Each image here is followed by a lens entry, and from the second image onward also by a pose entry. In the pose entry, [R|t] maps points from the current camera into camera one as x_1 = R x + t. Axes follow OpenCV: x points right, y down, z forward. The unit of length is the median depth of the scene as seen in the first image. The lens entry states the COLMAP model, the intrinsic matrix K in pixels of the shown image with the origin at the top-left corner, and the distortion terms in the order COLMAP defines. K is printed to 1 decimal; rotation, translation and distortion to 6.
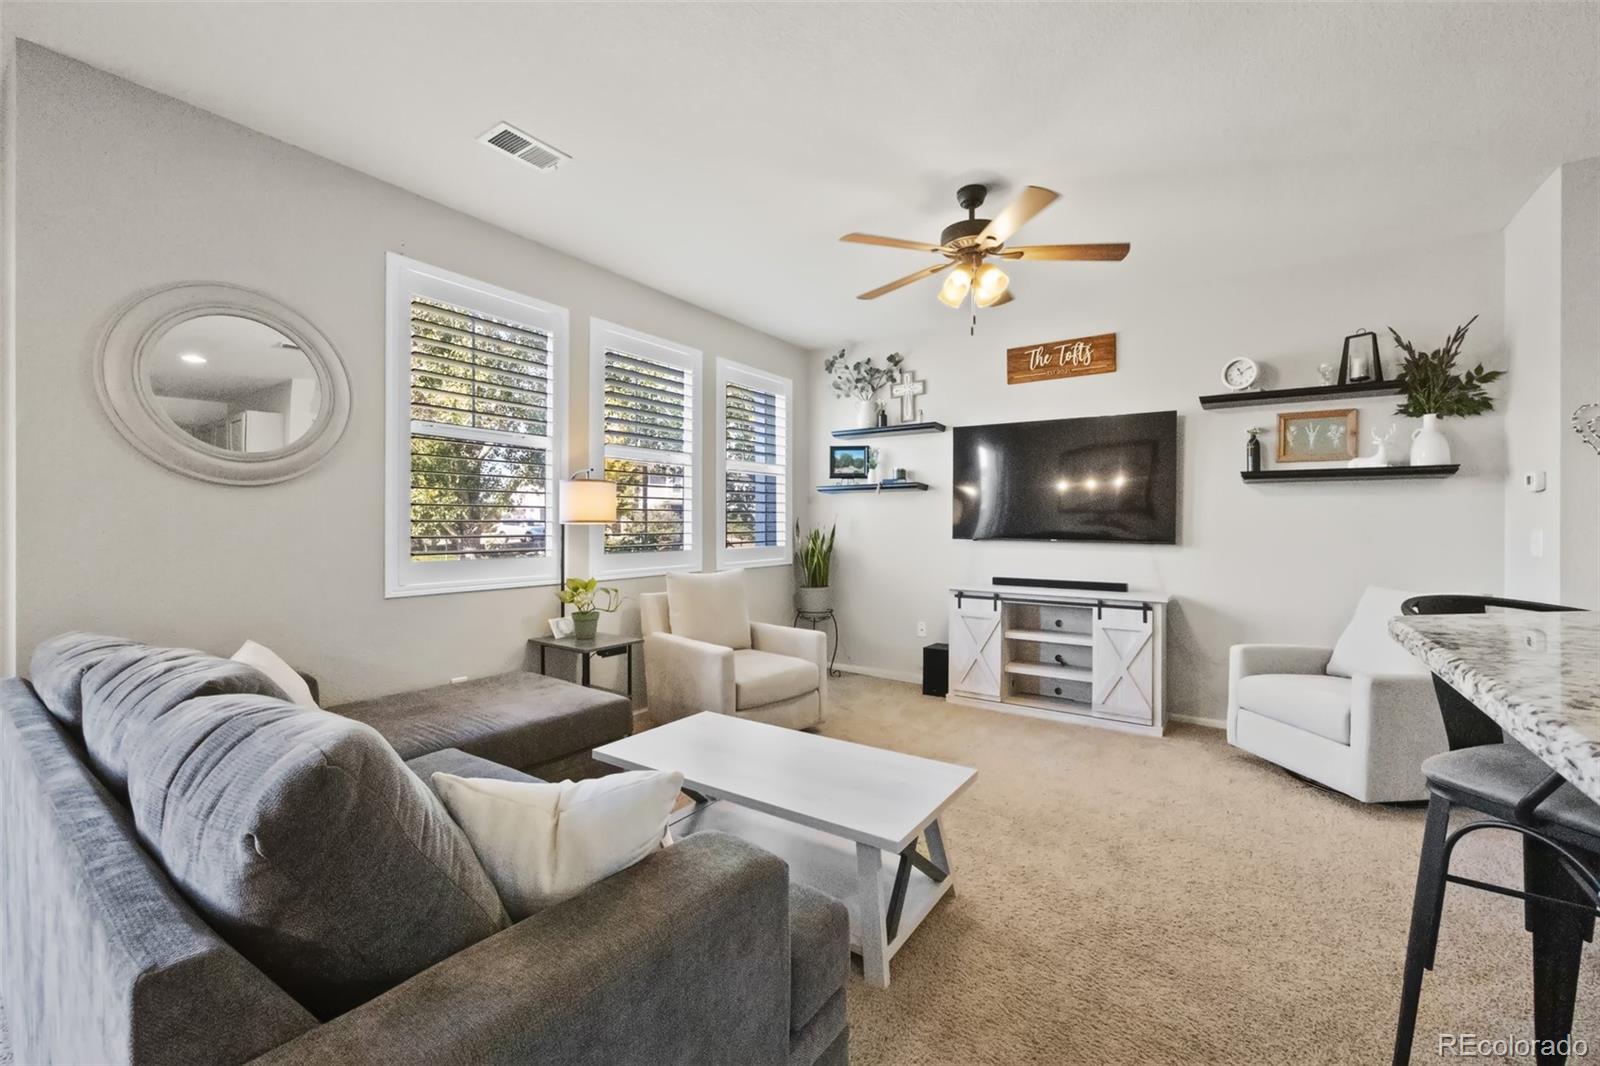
lens RADIAL K [[645.3, 0, 799.8], [0, 645.3, 521.4], [0, 0, 1]] dist [-0.006001, 0.000611]
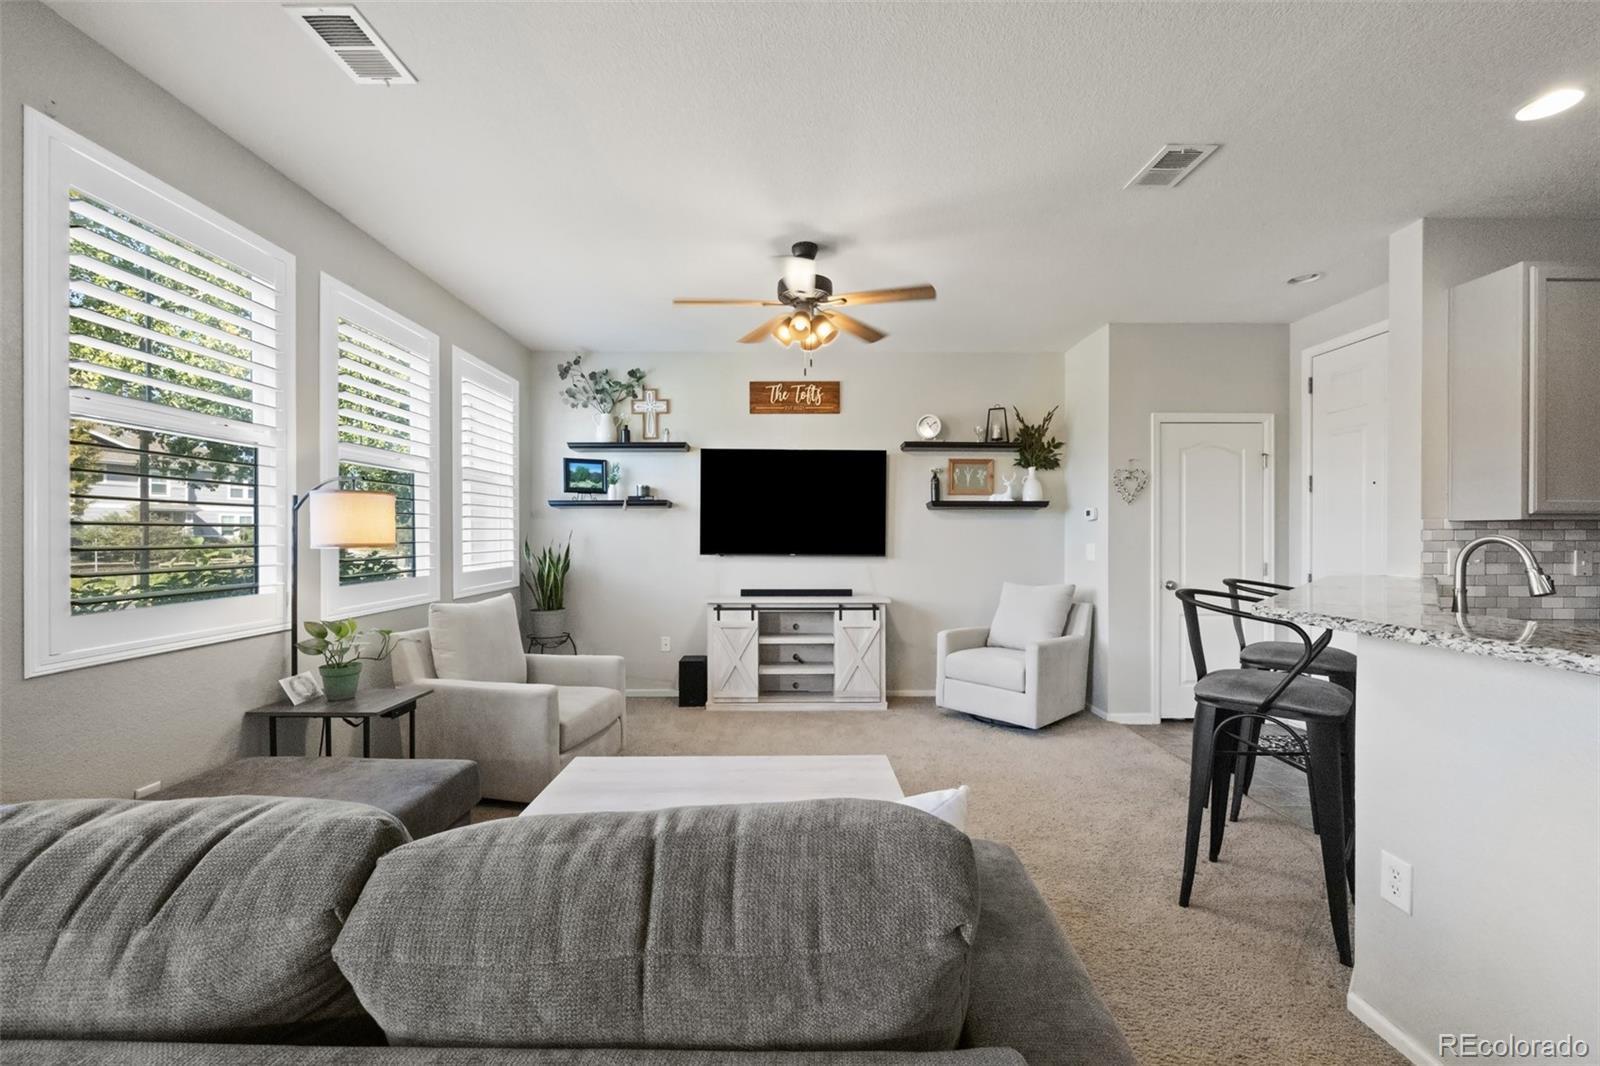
lens RADIAL K [[645.3, 0, 794.7], [0, 645.3, 536.8], [0, 0, 1]] dist [-0.006001, 0.000611]
pose [[0.820229, -0.004784, 0.572016, -0.301866], [0.001337, 0.999978, 0.006446, -0.012135], [-0.572034, -0.004523, 0.820217, 0.068675]]
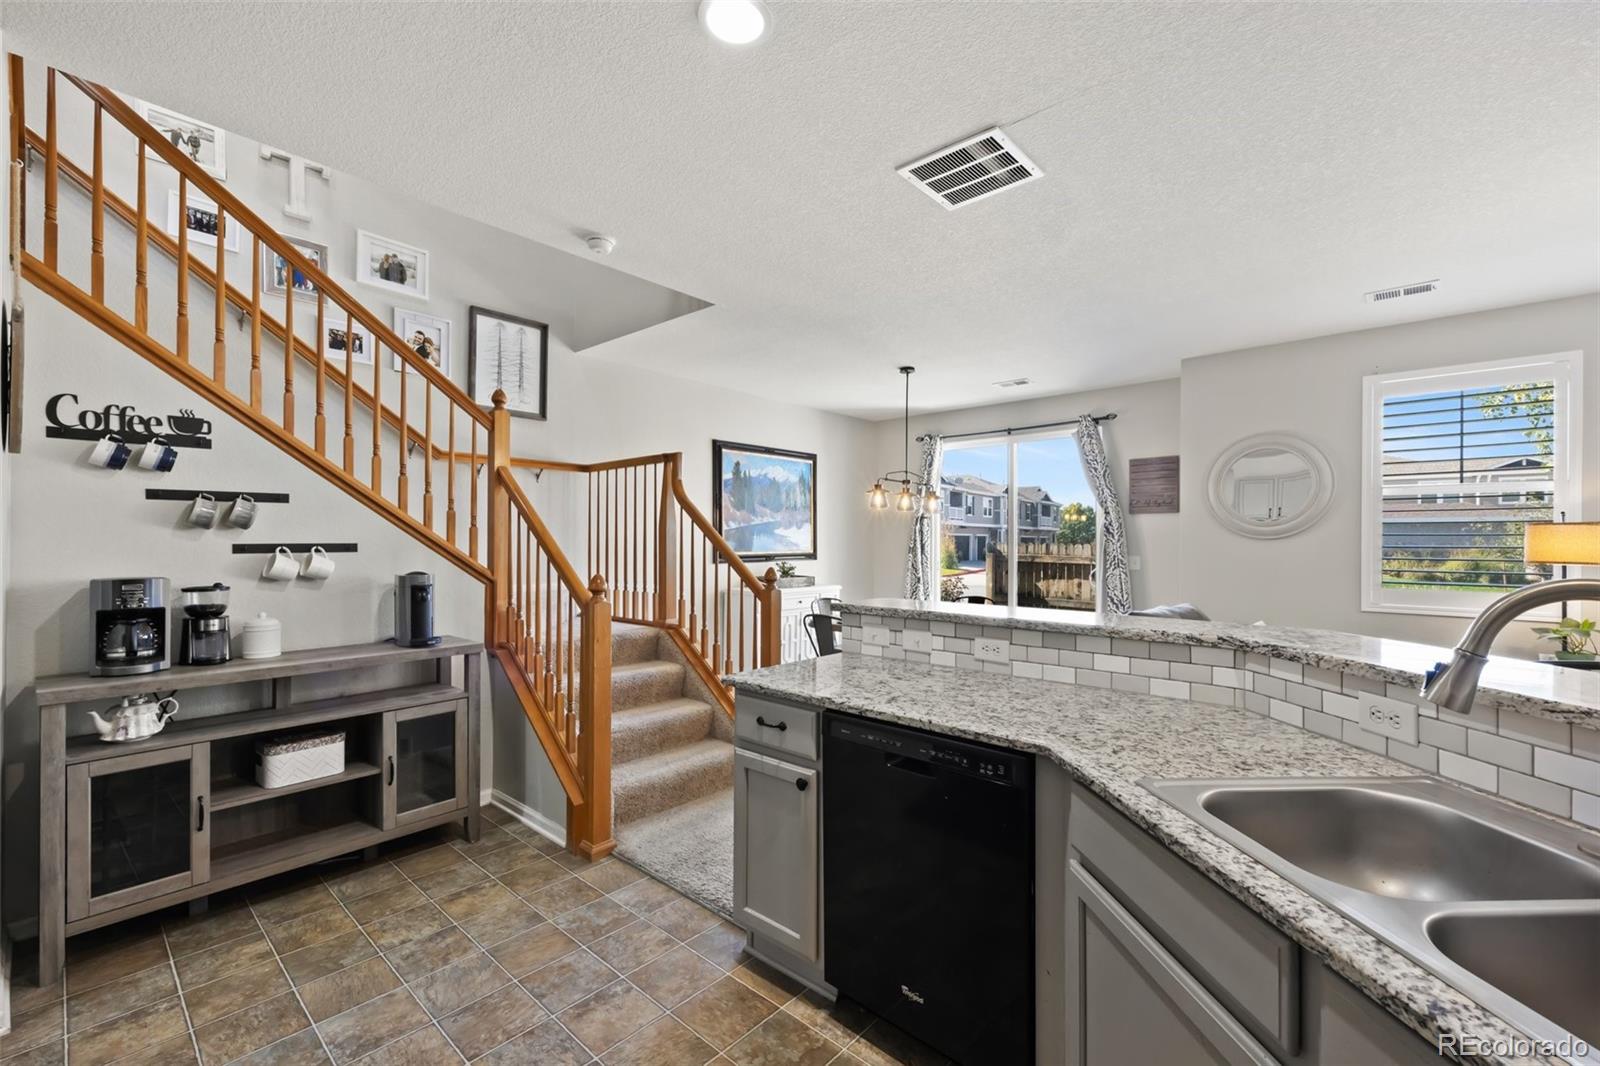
lens RADIAL K [[672.5, 0, 799.4], [0, 672.5, 538.9], [0, 0, 1]] dist [0.001340, -0.001011]
pose [[-0.127654, -0.009985, -0.991768, 0.800929], [-0.003371, 0.999948, -0.009633, -0.020983], [0.991813, 0.002113, -0.127681, -0.066073]]
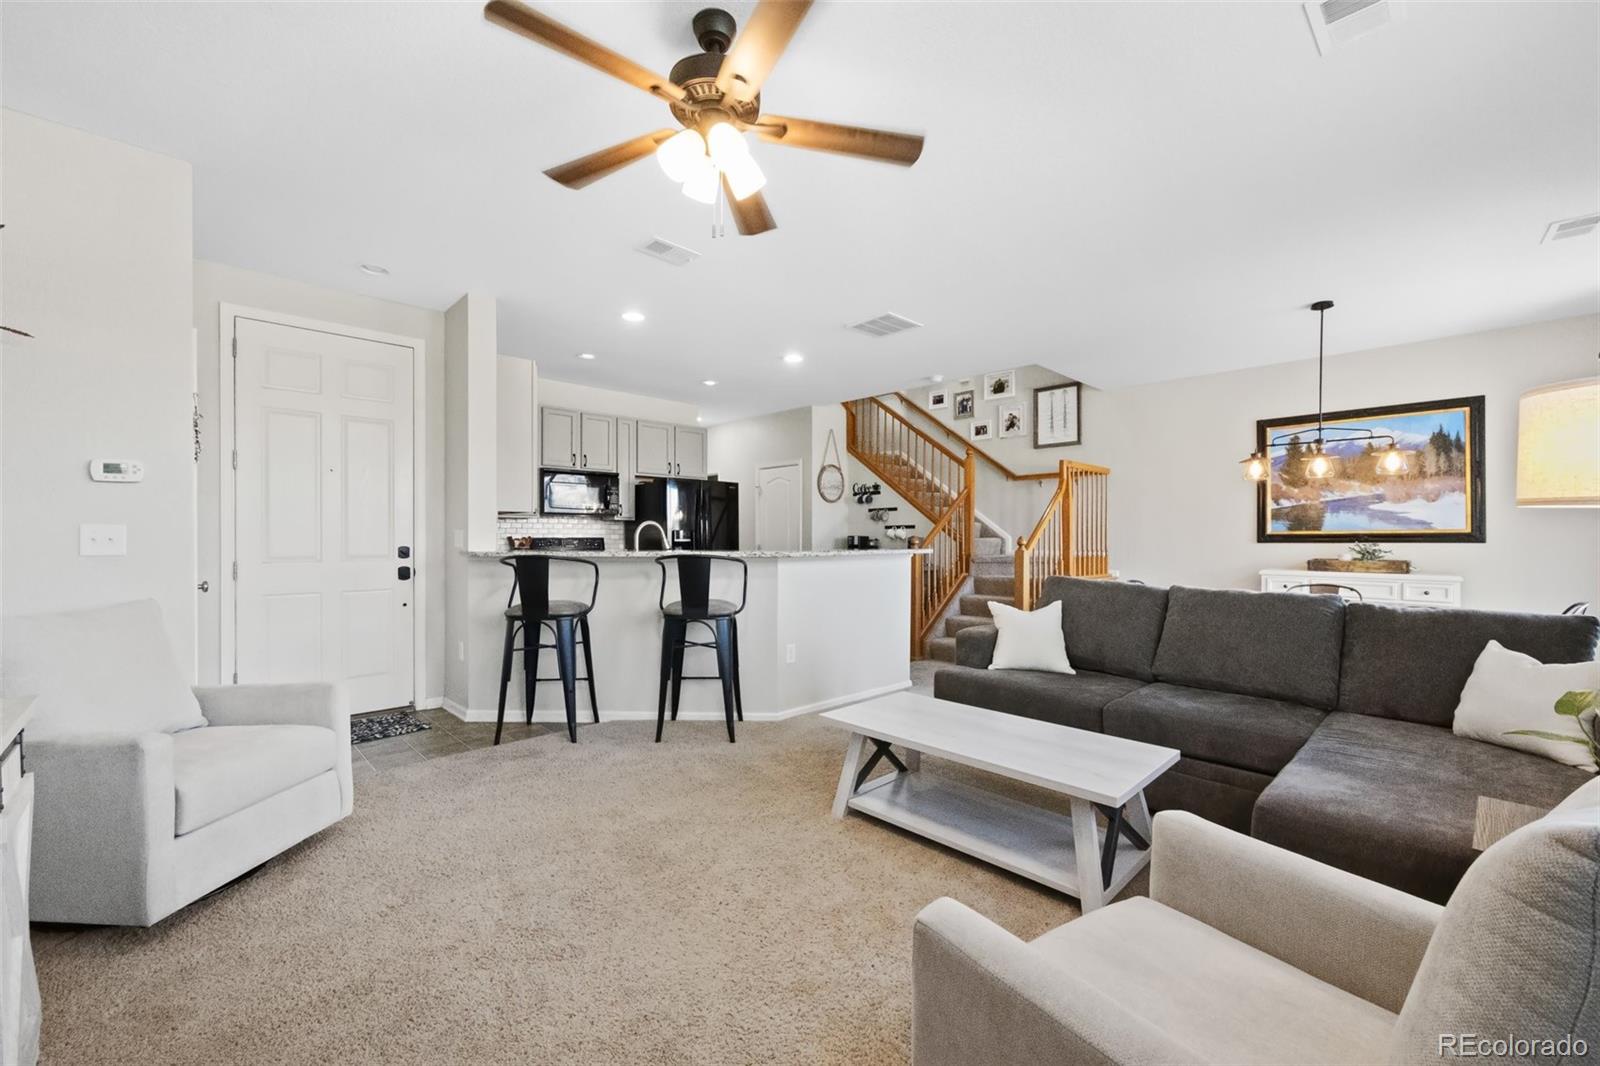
lens RADIAL K [[645.3, 0, 790.8], [0, 645.3, 540.4], [0, 0, 1]] dist [-0.006001, 0.000611]
pose [[-0.978076, -0.007640, 0.208106, 0.035937], [-0.007112, 0.999969, 0.003287, 0.020500], [-0.208125, 0.001735, -0.978101, 1.273231]]
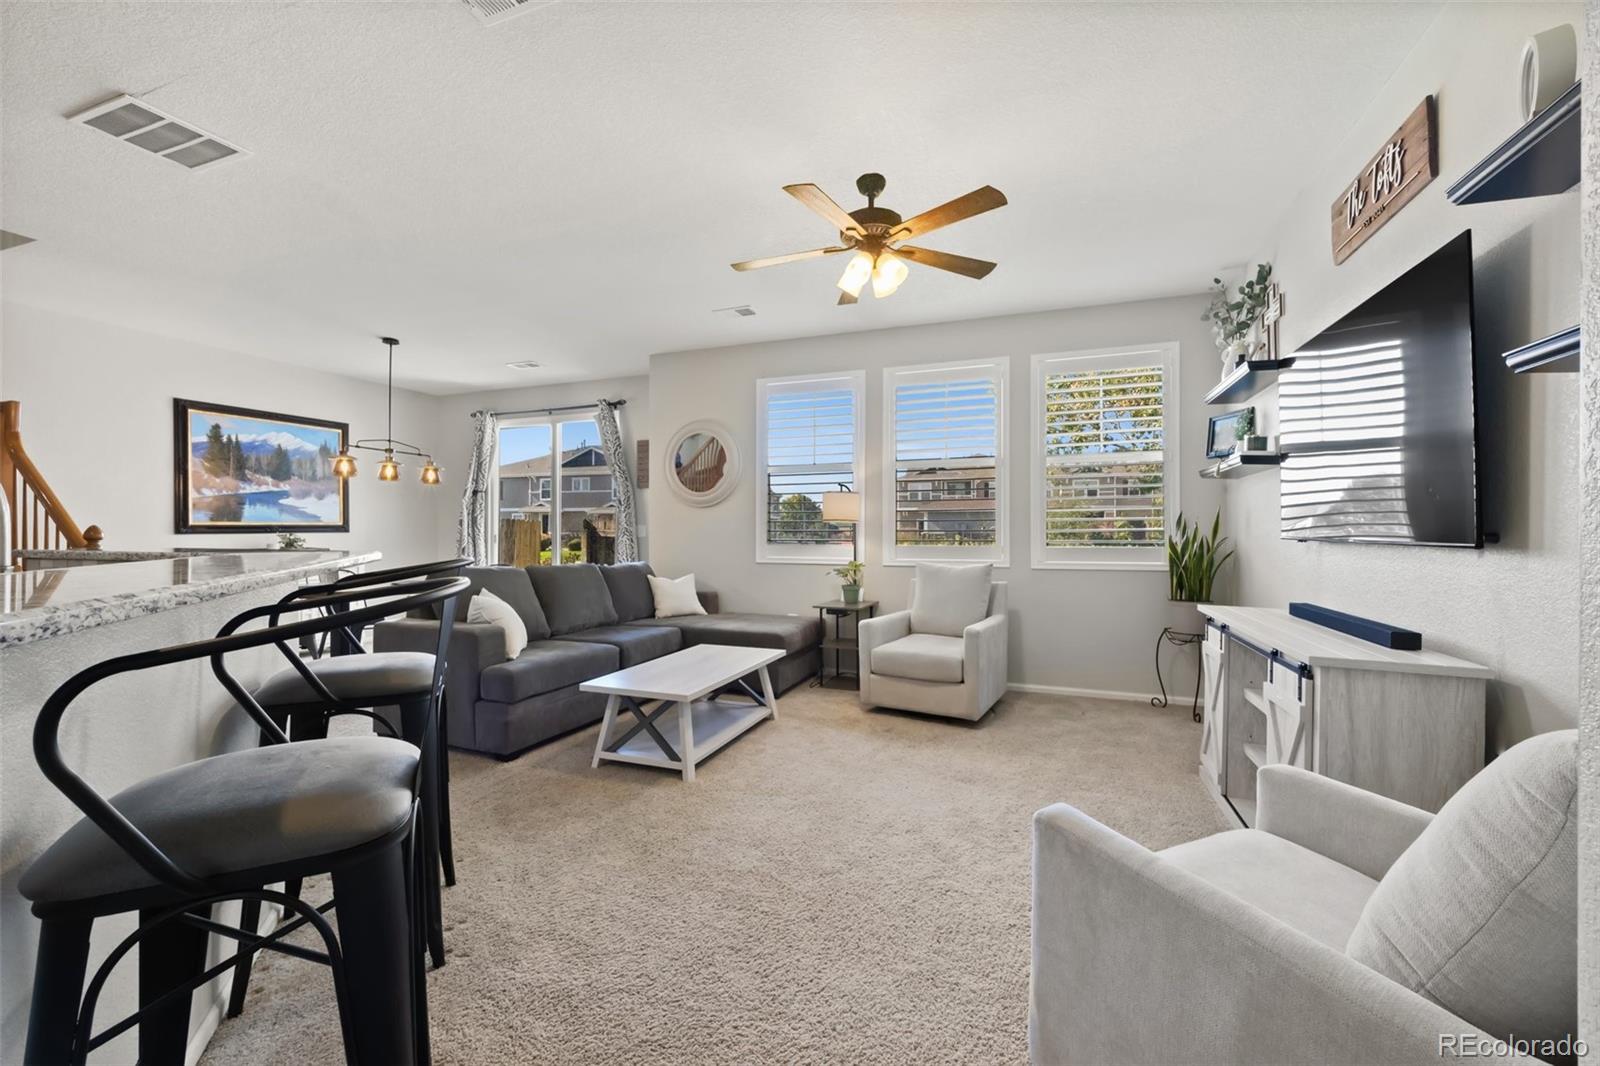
lens RADIAL K [[645.3, 0, 803.7], [0, 645.3, 526.2], [0, 0, 1]] dist [-0.006001, 0.000611]
pose [[0.246016, -0.011552, -0.969197, 0.931723], [0.003650, 0.999933, -0.010992, 0.025900], [0.969259, -0.000834, 0.246042, 0.503120]]
